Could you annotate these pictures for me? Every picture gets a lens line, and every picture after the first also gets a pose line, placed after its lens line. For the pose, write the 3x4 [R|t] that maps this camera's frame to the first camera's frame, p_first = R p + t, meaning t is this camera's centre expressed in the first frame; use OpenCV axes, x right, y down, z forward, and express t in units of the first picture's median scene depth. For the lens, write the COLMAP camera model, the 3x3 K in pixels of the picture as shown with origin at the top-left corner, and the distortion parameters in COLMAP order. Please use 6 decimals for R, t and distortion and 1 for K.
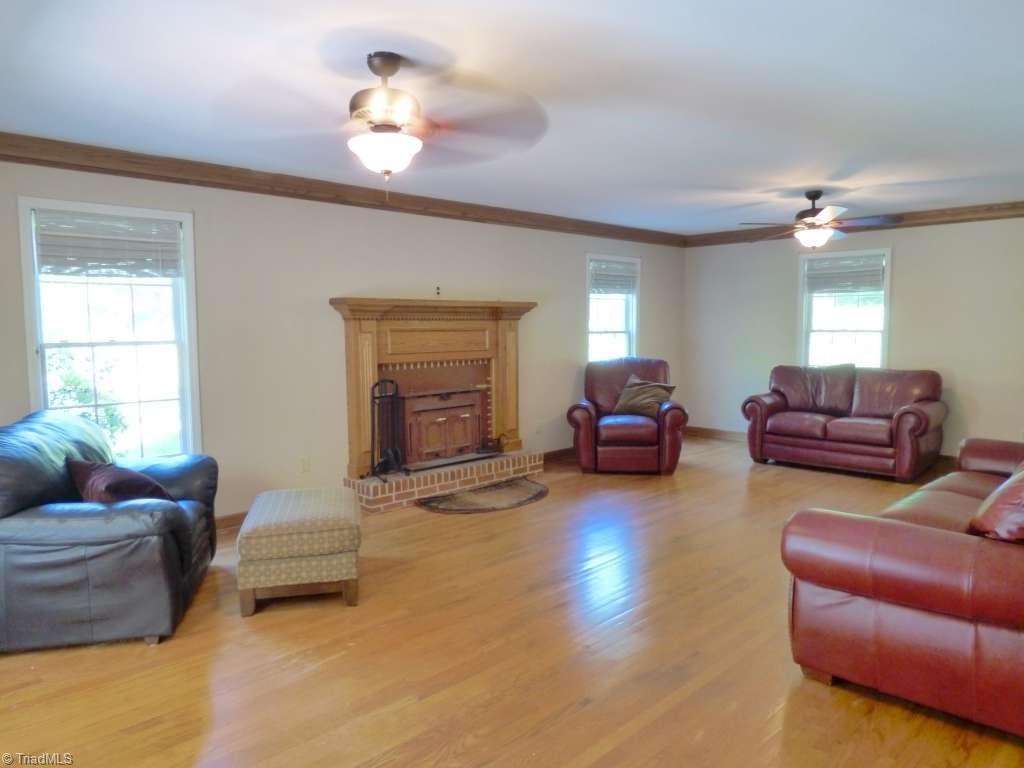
lens RADIAL K [[691.0, 0, 512.0], [0, 691.0, 384.0], [0, 0, 1]] dist [-0.001037, 0.000371]
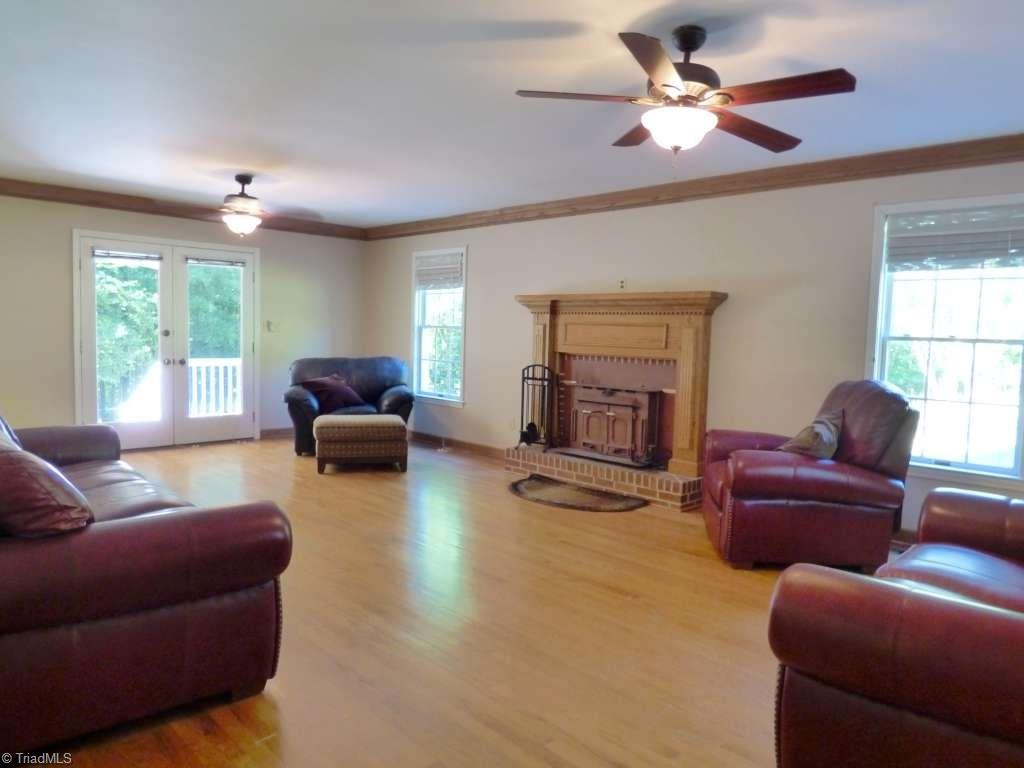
lens RADIAL K [[691.0, 0, 512.0], [0, 691.0, 384.0], [0, 0, 1]] dist [-0.001037, 0.000371]
pose [[0.006890, 0.101071, -0.994855, 0.871627], [-0.094951, 0.990450, 0.099965, -0.077735], [0.995458, 0.093774, 0.016421, 0.838427]]
